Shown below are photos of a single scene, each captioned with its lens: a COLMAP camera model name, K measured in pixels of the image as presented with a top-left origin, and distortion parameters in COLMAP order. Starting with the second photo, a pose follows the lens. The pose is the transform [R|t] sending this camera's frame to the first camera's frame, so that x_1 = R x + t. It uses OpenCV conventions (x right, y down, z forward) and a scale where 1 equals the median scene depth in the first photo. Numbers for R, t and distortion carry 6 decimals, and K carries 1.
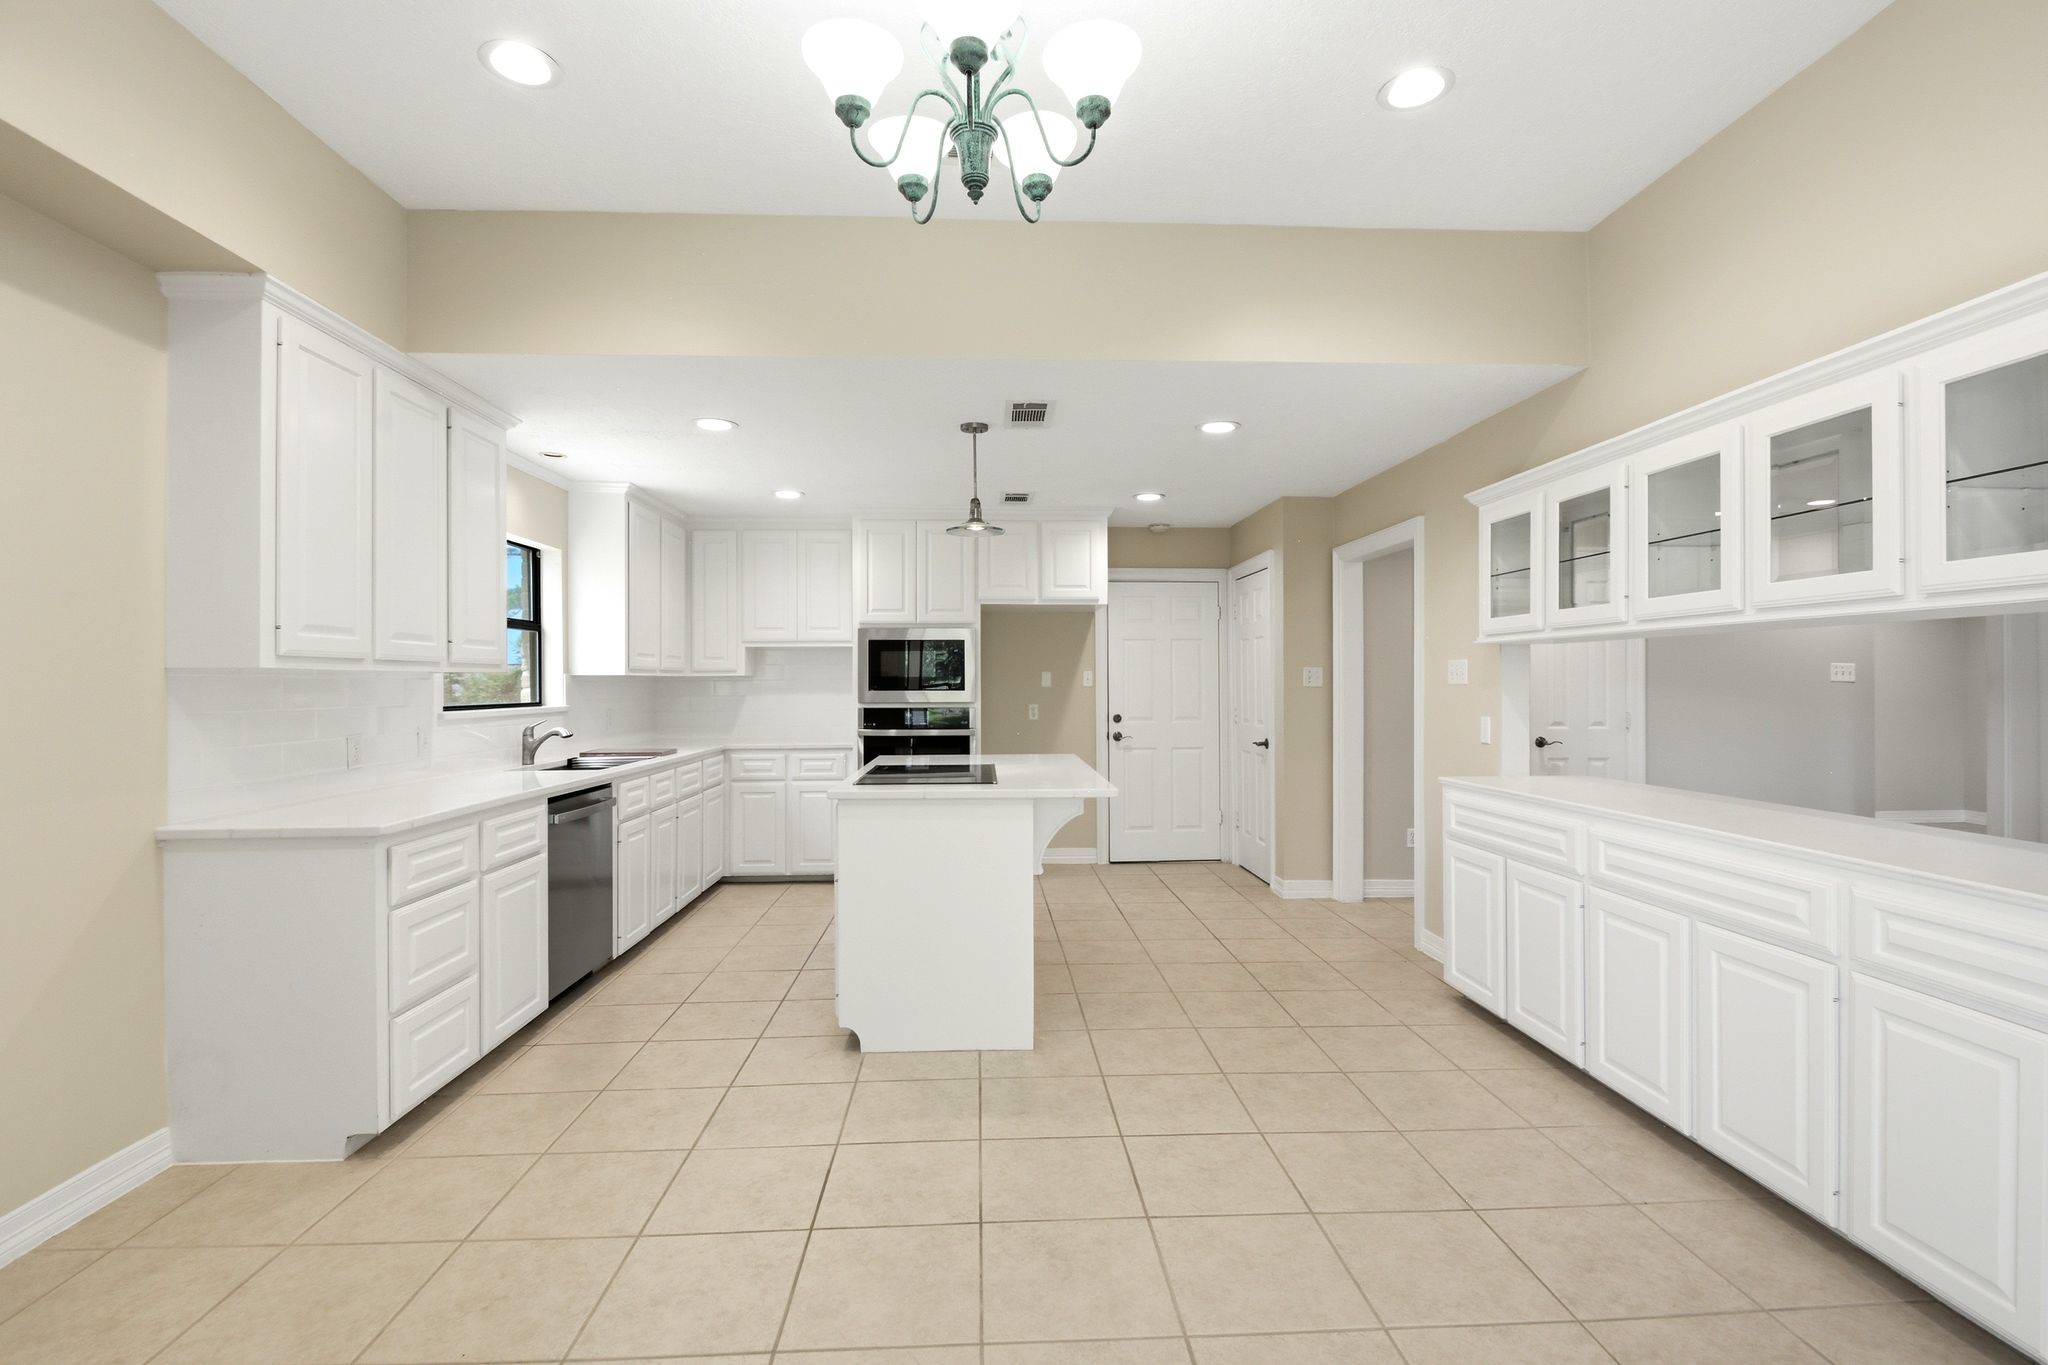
lens RADIAL K [[921.1, 0, 1024.3], [0, 921.1, 684.7], [0, 0, 1]] dist [0.002788, -0.004219]
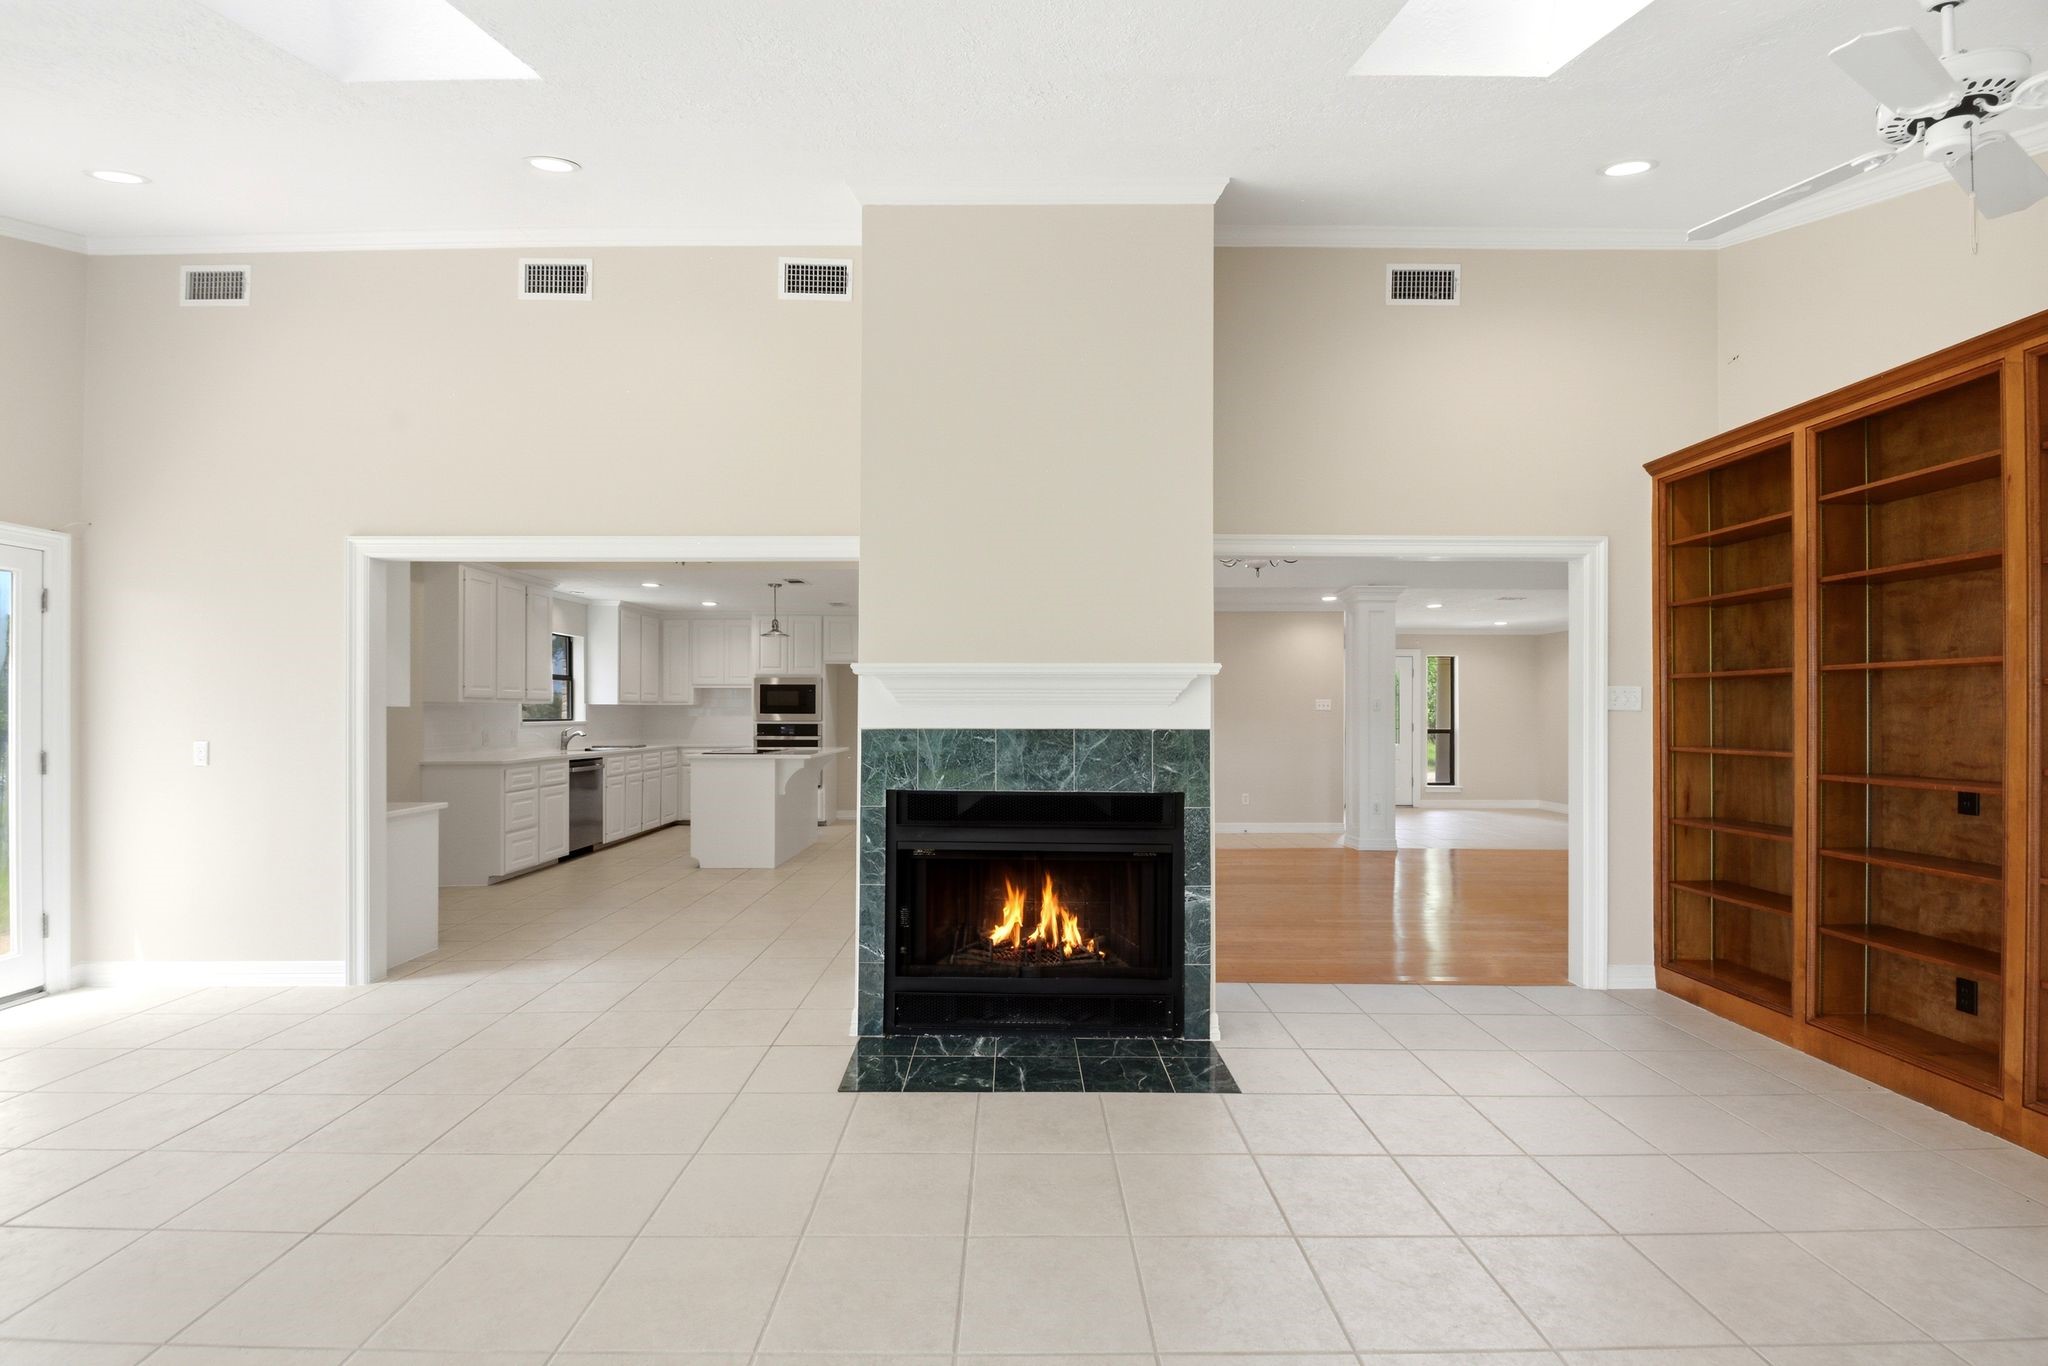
lens RADIAL K [[921.1, 0, 1039.5], [0, 921.1, 710.2], [0, 0, 1]] dist [0.002788, -0.004219]
pose [[0.999242, 0.004553, -0.038674, 0.588169], [-0.004686, 0.999983, -0.003347, 0.004246], [0.038658, 0.003526, 0.999246, -0.986632]]
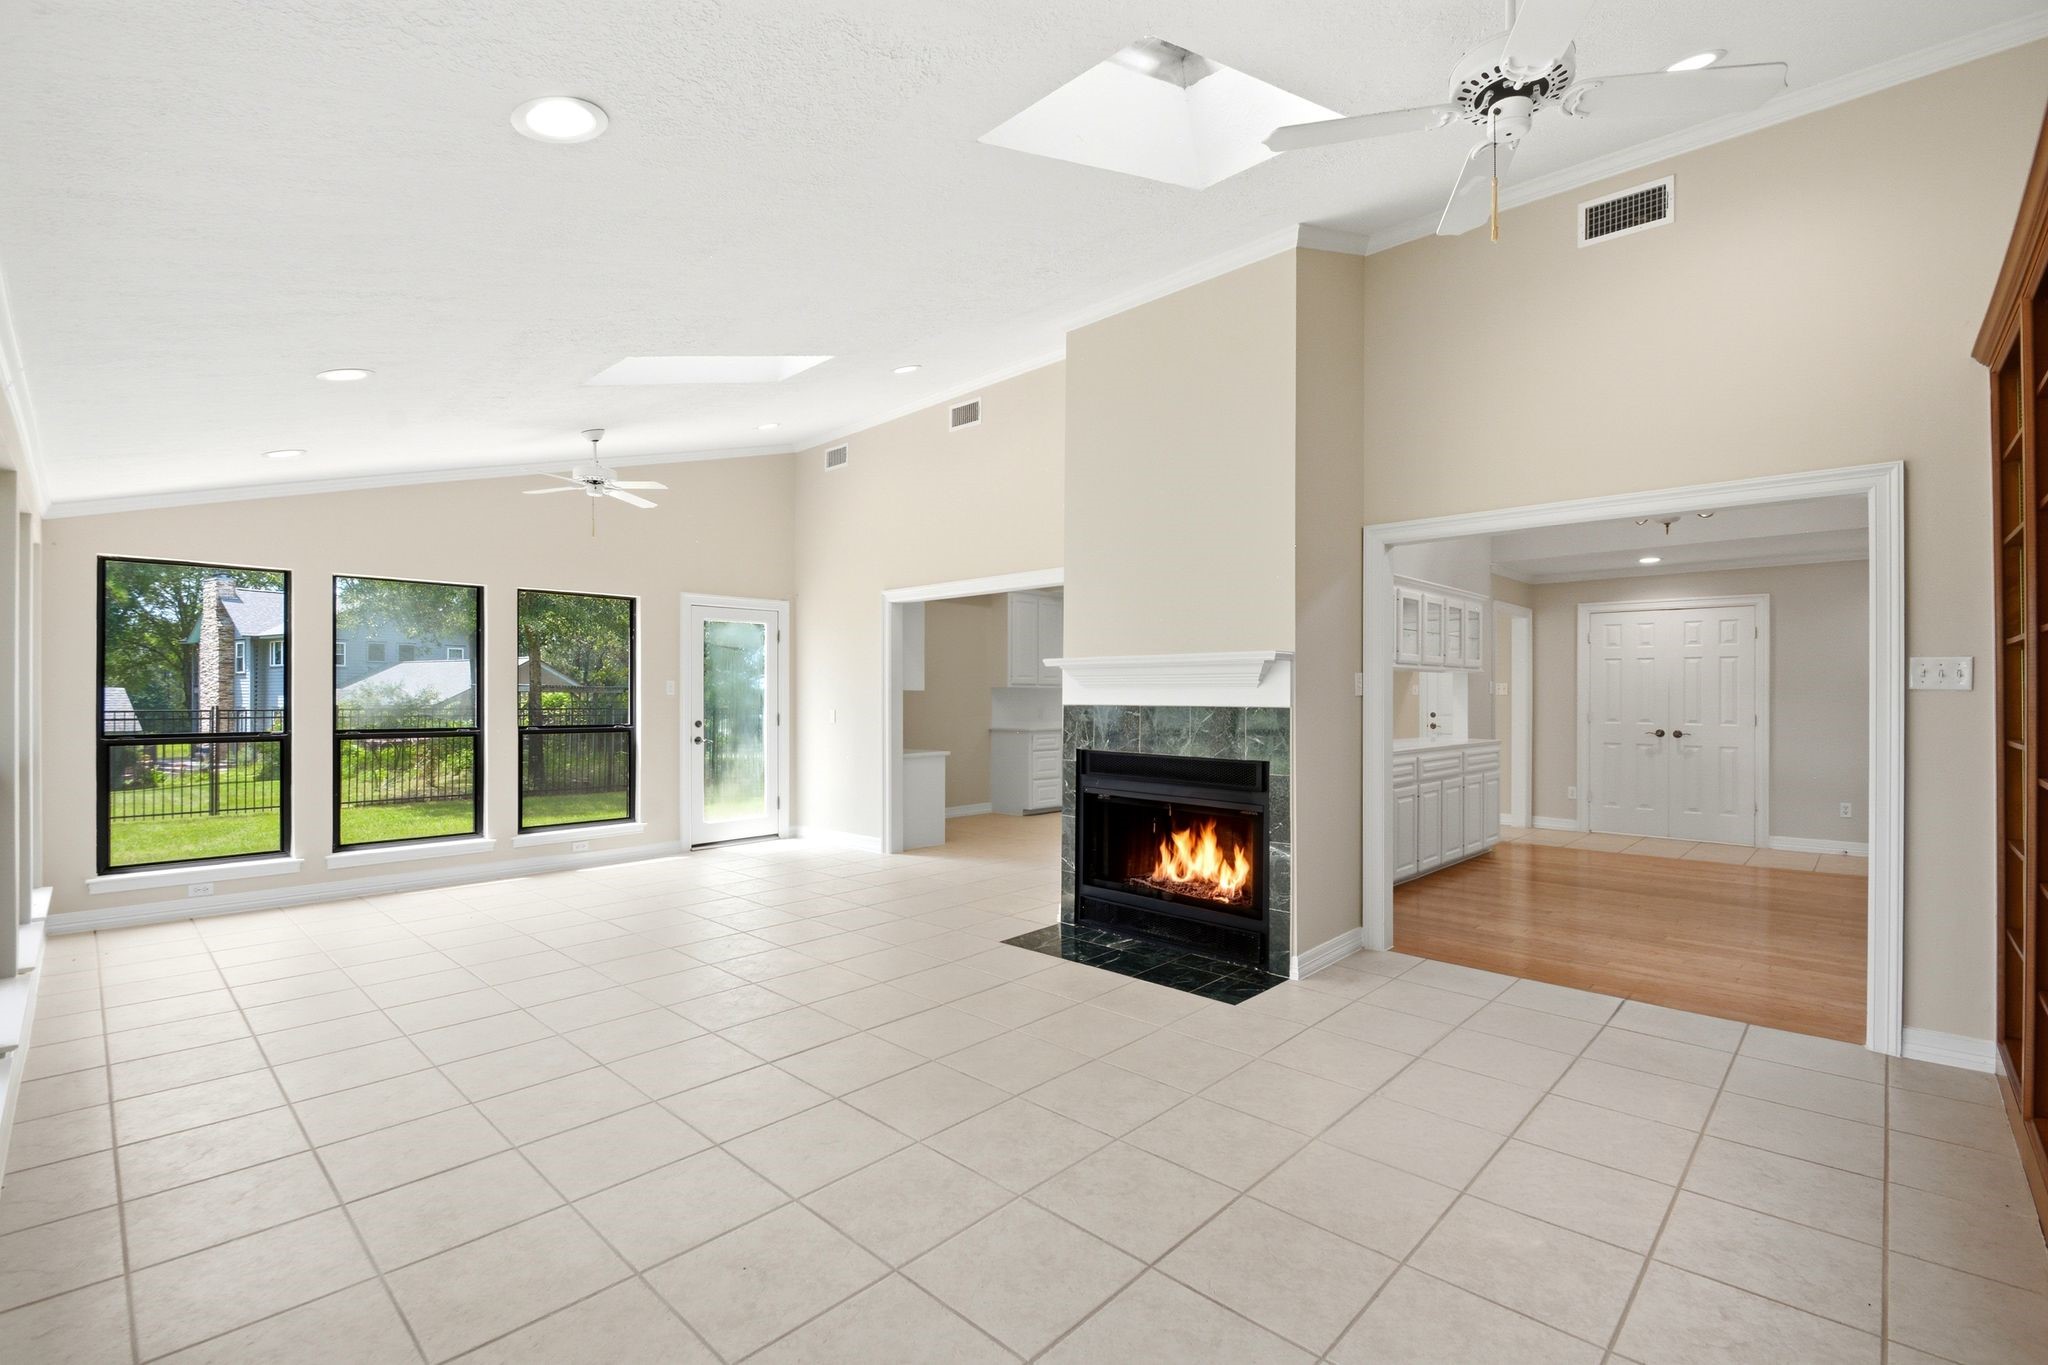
lens RADIAL K [[921.1, 0, 1001.8], [0, 921.1, 691.0], [0, 0, 1]] dist [0.002788, -0.004219]
pose [[0.683028, 0.002106, -0.730389, 1.213362], [-0.005064, 0.999985, -0.001853, 0.004034], [0.730374, 0.004965, 0.683029, -1.021078]]
